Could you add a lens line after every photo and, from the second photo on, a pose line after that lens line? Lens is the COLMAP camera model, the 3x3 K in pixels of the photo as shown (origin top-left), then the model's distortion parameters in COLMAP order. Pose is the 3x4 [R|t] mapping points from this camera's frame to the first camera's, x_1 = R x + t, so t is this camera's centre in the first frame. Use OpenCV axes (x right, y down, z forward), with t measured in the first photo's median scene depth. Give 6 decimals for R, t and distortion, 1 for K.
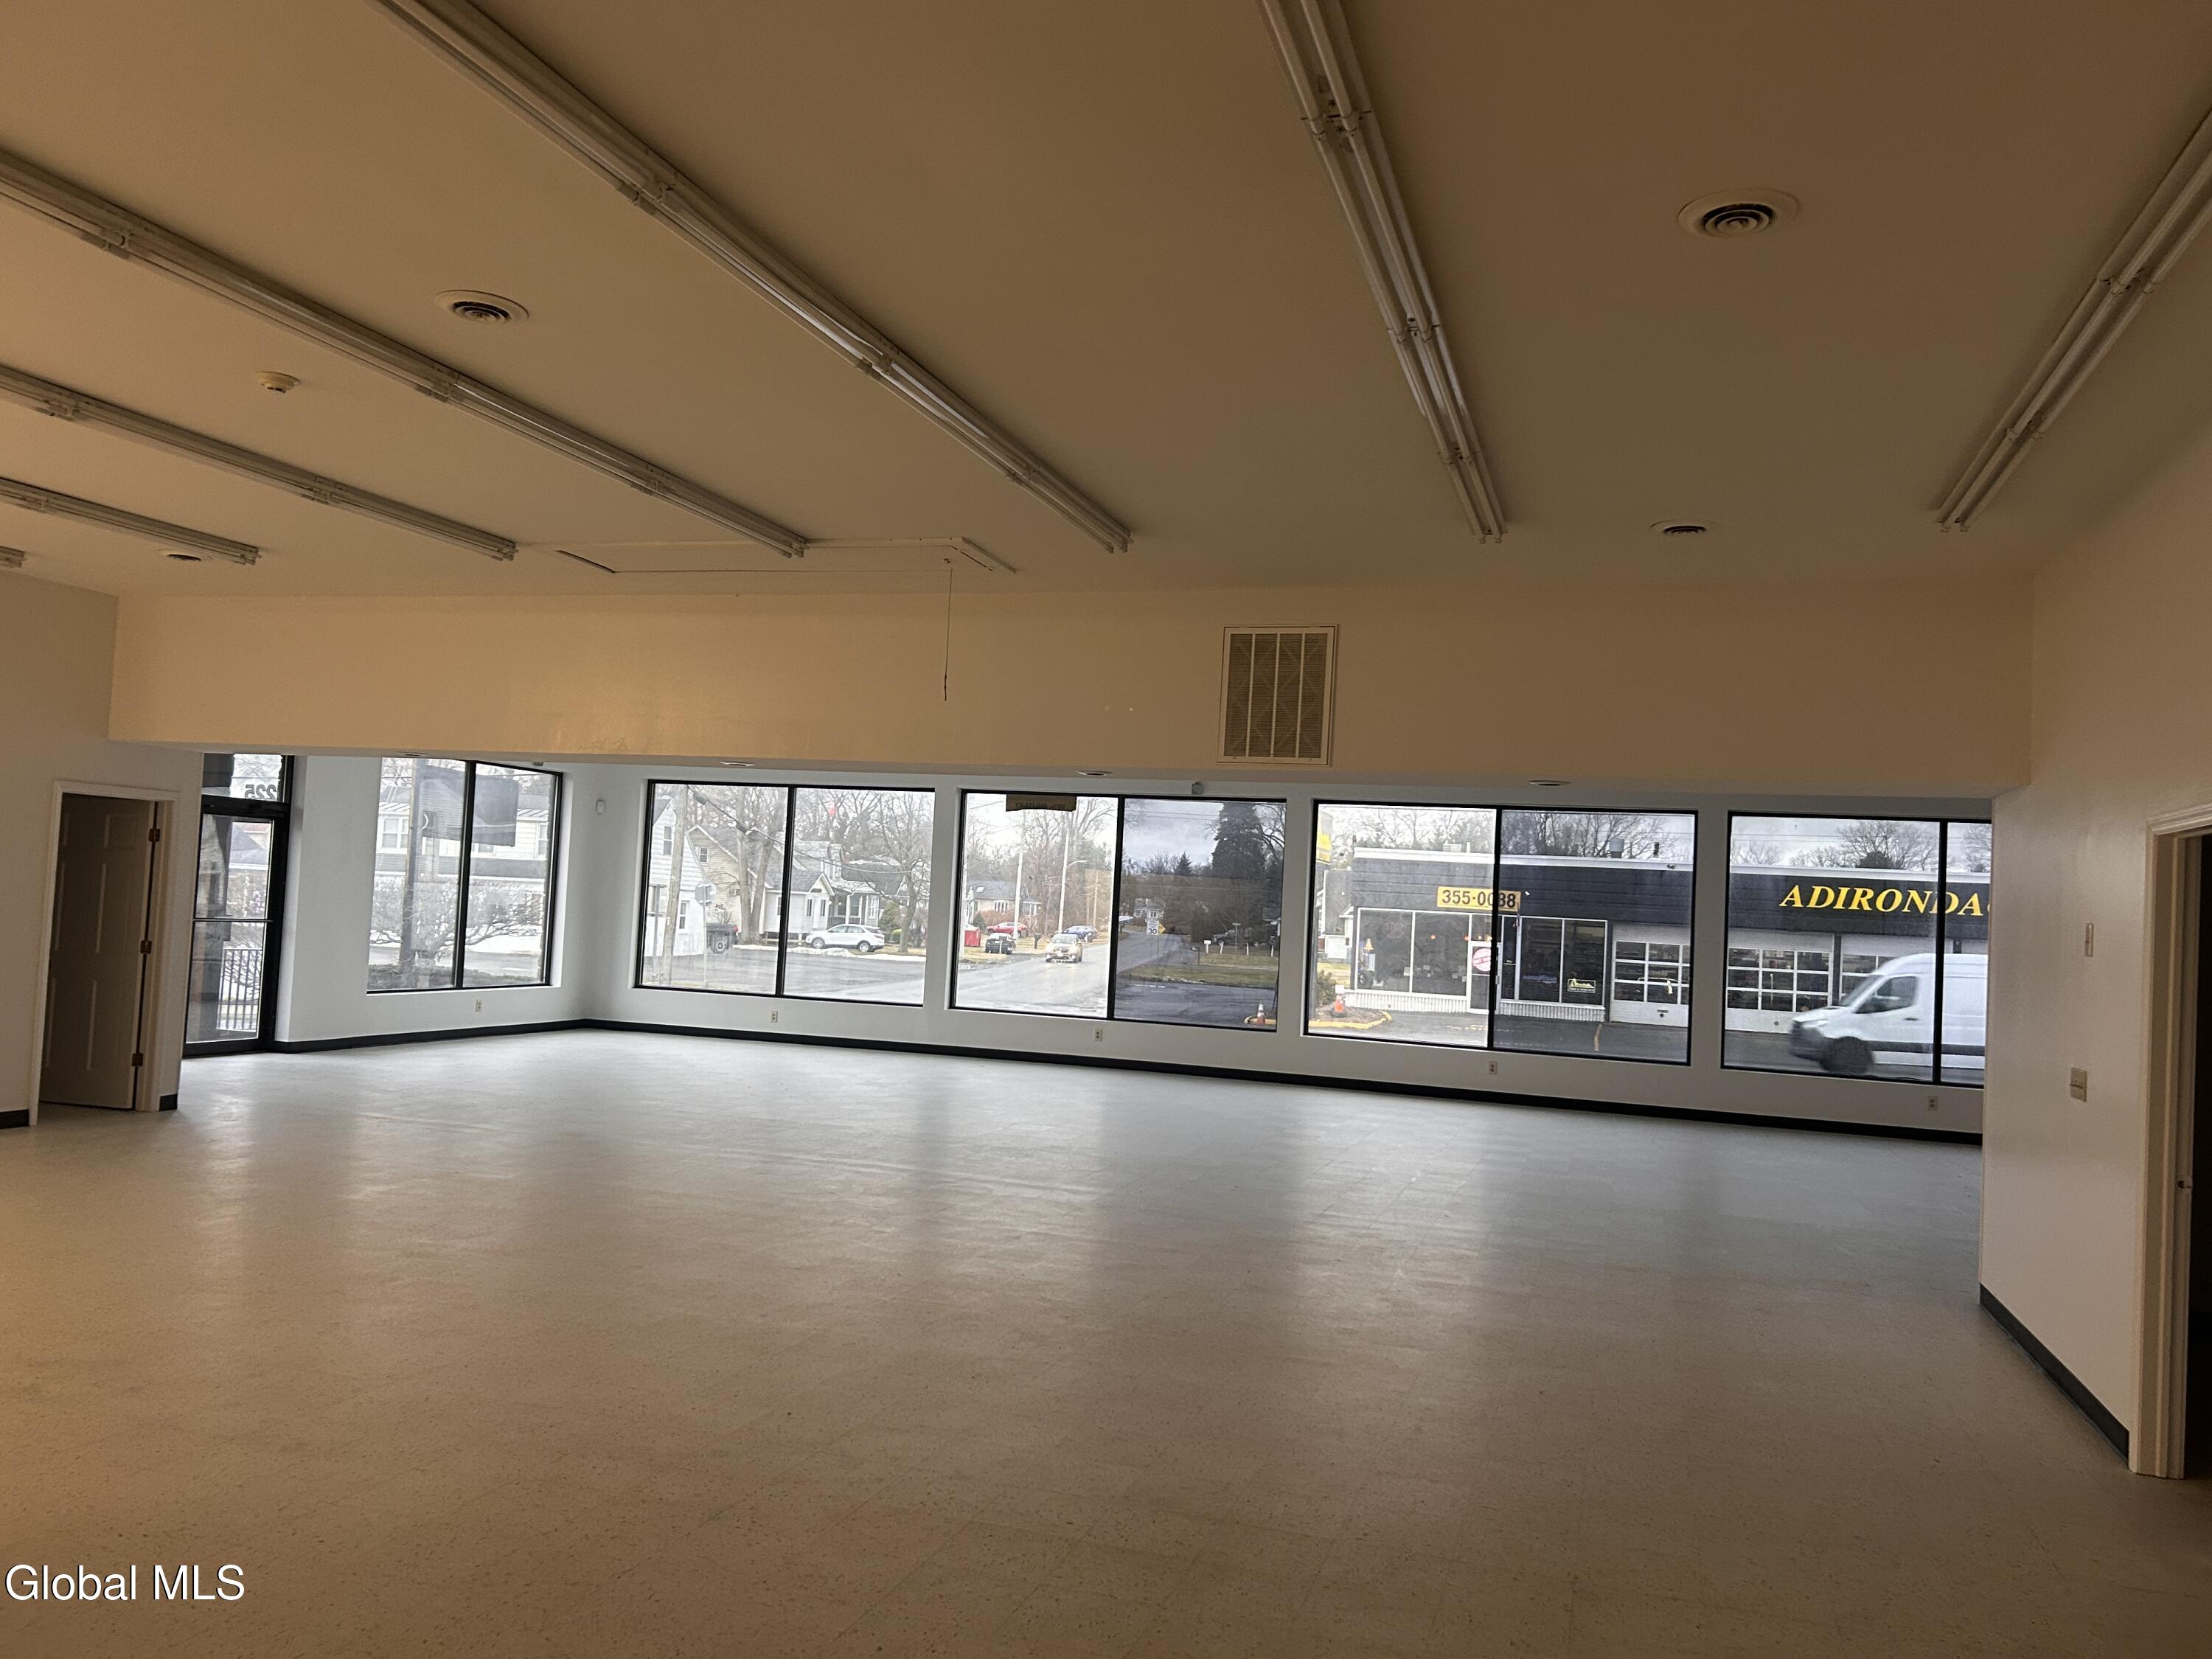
lens RADIAL K [[1668.9, 0, 1098.5], [0, 1668.9, 832.7], [0, 0, 1]] dist [0.077981, -0.060044]
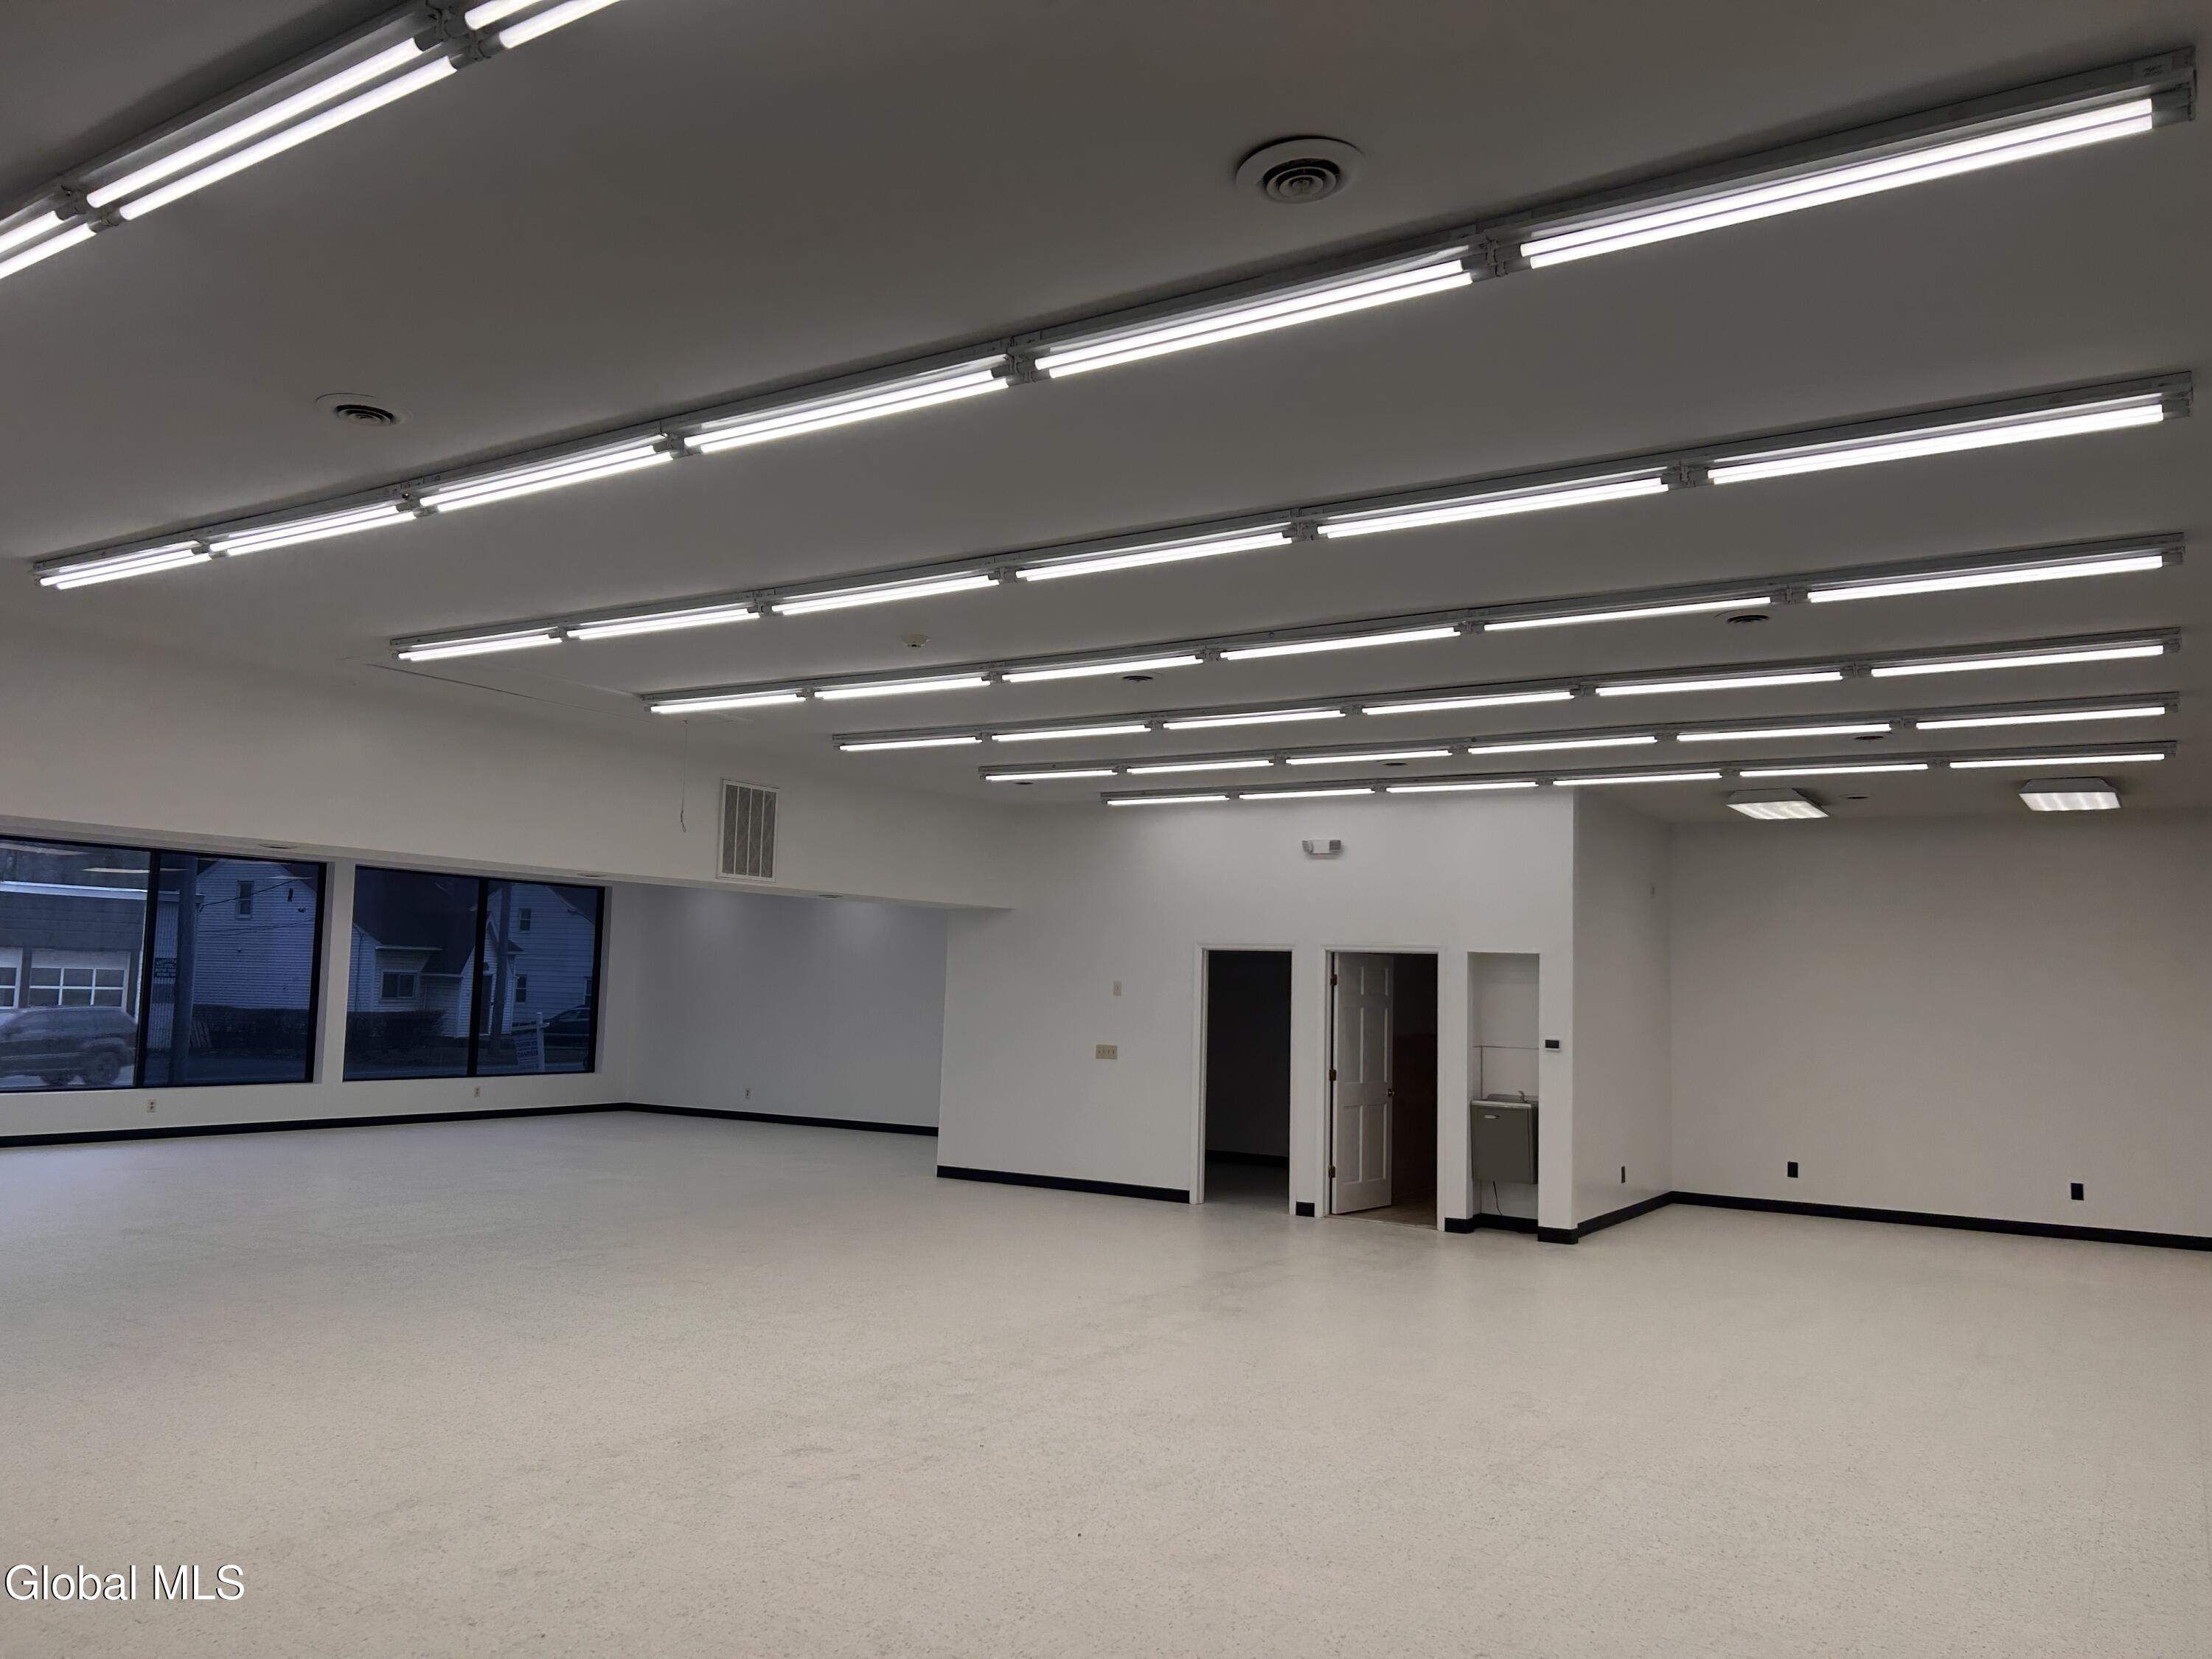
lens RADIAL K [[1629.6, 0, 1098.8], [0, 1629.6, 863.7], [0, 0, 1]] dist [0.047892, -0.045453]
pose [[0.261791, 0.031777, 0.964601, -0.495685], [-0.061731, 0.997963, -0.016123, -0.021975], [-0.963148, -0.055325, 0.263219, 0.150232]]
